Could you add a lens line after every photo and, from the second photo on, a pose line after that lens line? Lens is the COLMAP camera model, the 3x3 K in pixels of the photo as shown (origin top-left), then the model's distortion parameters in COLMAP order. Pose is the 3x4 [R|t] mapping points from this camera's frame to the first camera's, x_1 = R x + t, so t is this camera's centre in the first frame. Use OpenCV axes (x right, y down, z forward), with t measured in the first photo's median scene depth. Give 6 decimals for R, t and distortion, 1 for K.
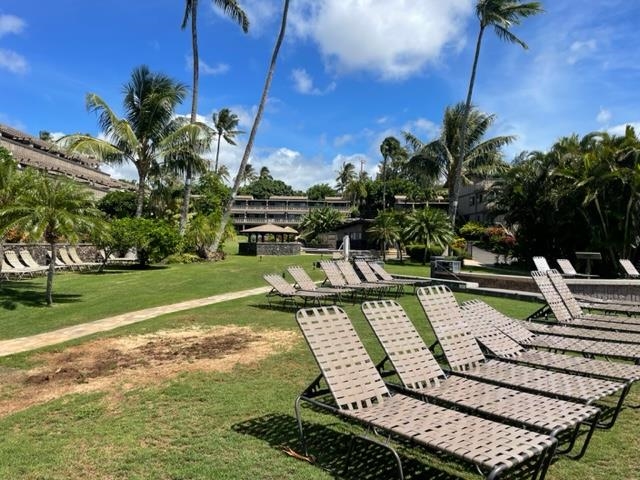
lens RADIAL K [[484.1, 0, 319.8], [0, 484.1, 240.8], [0, 0, 1]] dist [0.092311, -0.109447]
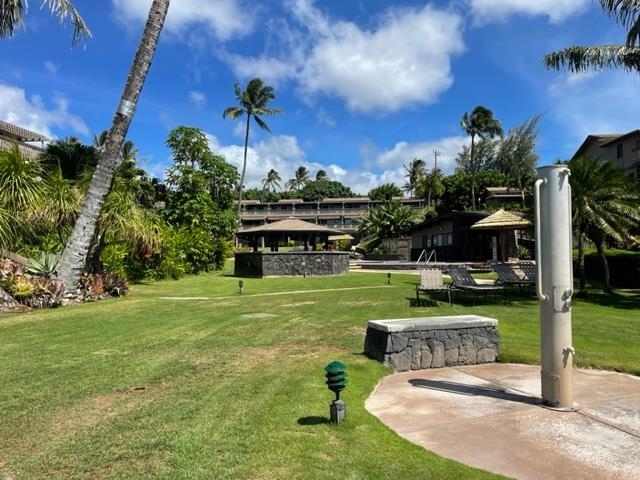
lens RADIAL K [[484.1, 0, 319.0], [0, 484.1, 235.9], [0, 0, 1]] dist [0.092311, -0.109447]
pose [[0.990136, -0.030018, -0.136859, 0.000970], [0.024826, 0.998912, -0.039488, 0.003583], [0.137895, 0.035701, 0.989803, 0.203902]]
